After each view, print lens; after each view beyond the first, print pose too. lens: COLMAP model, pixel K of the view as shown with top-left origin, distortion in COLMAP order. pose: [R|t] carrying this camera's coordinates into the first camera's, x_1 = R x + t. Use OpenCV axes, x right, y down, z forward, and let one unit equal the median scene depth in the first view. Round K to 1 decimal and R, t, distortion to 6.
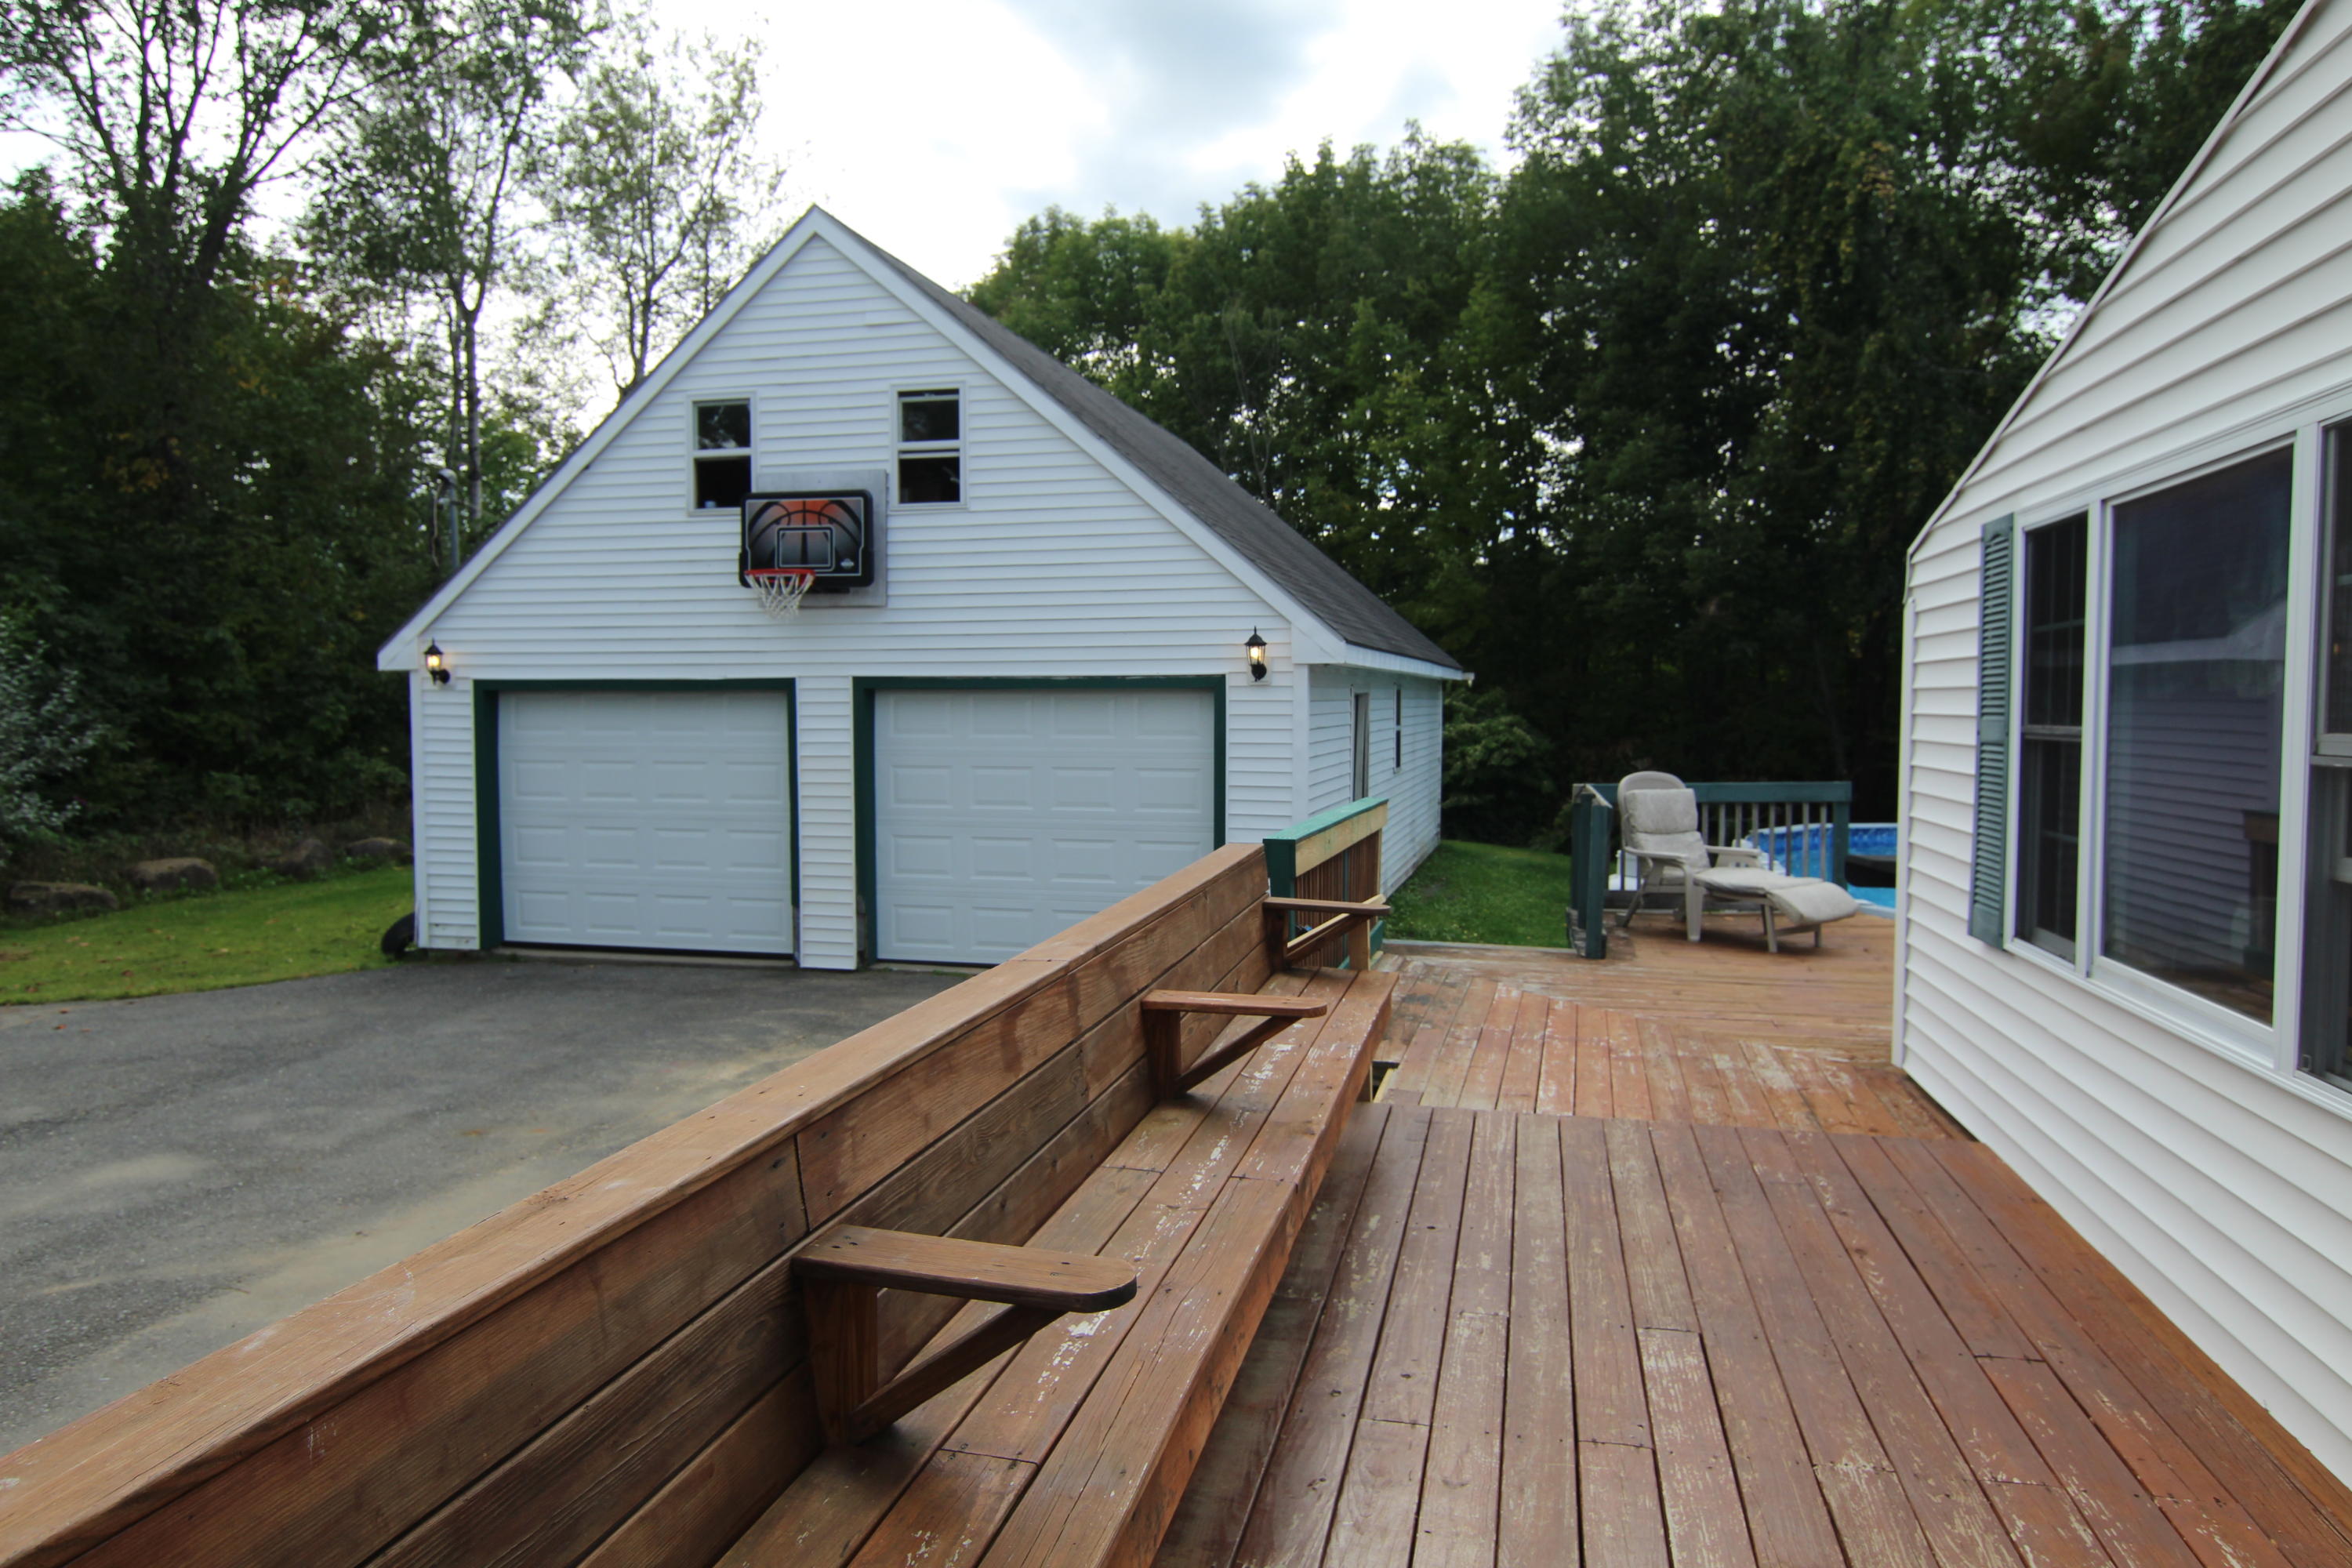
lens RADIAL K [[1580.9, 0, 1172.0], [0, 1580.9, 795.1], [0, 0, 1]] dist [0.003388, -0.000178]
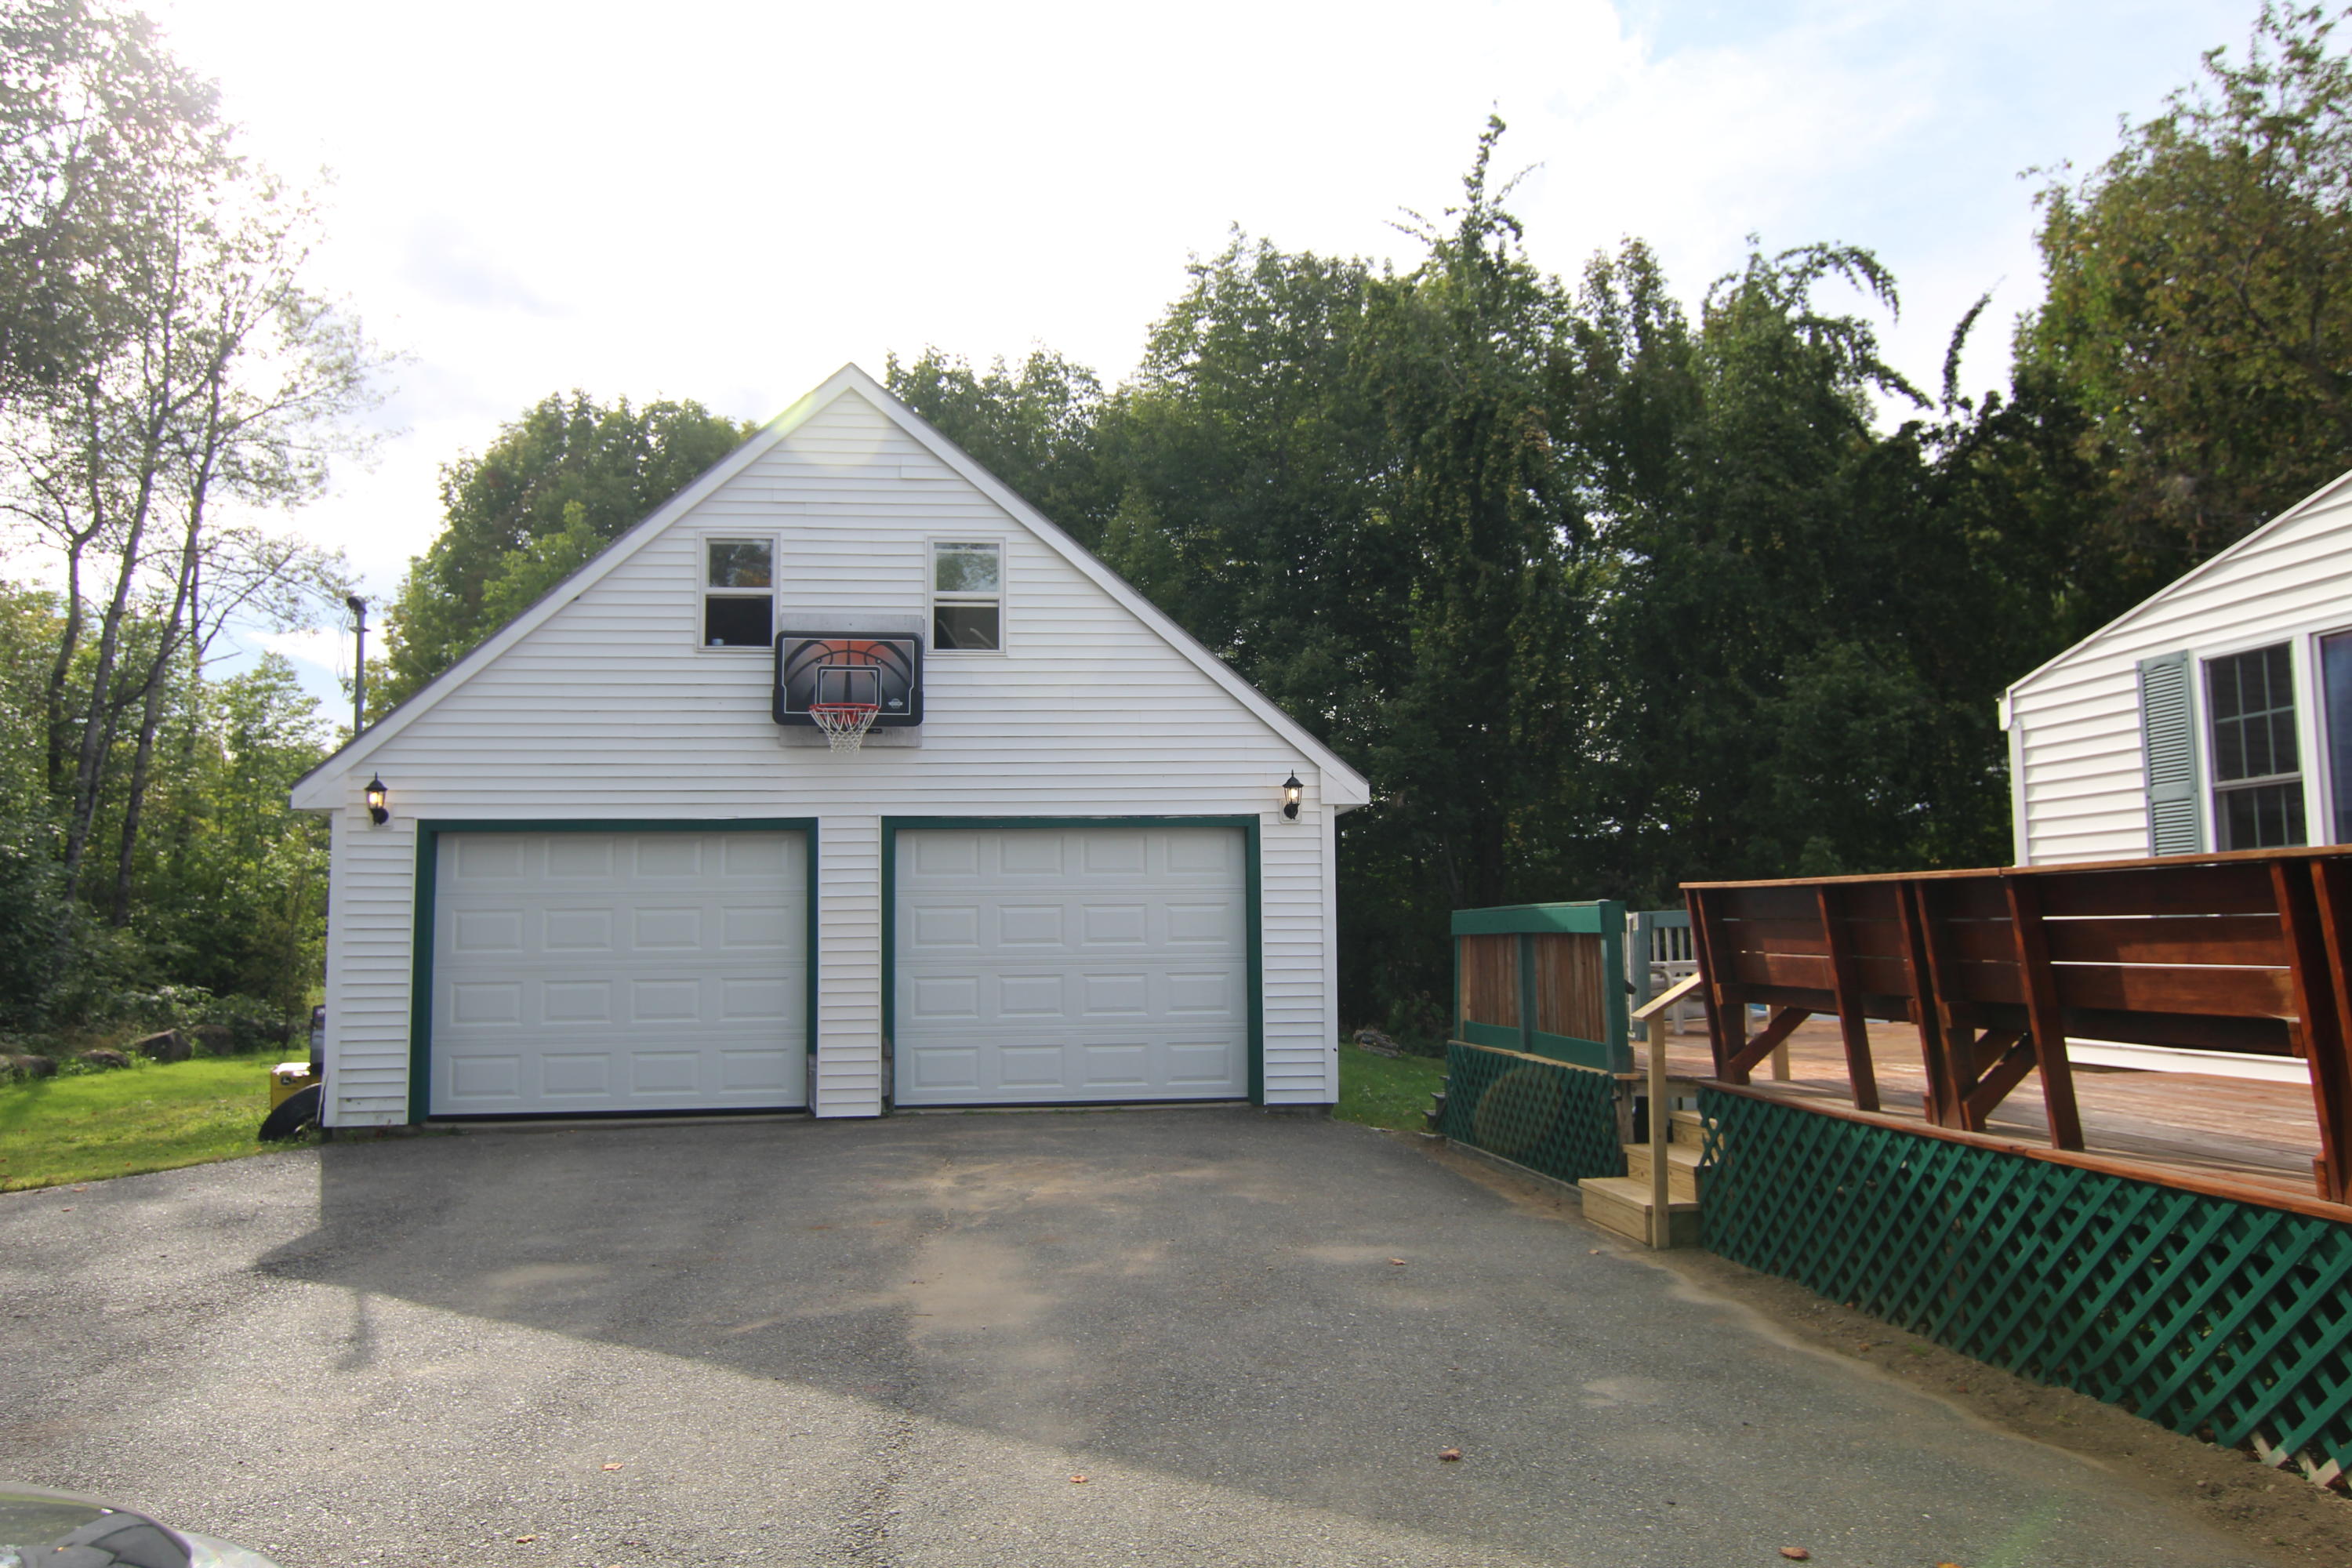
lens RADIAL K [[1737.4, 0, 1174.4], [0, 1737.4, 777.3], [0, 0, 1]] dist [-0.001965, -0.012610]
pose [[0.931643, 0.022773, 0.362661, -0.424216], [0.033908, 0.988232, -0.149160, 0.070129], [-0.361790, 0.151261, 0.919907, -0.079994]]
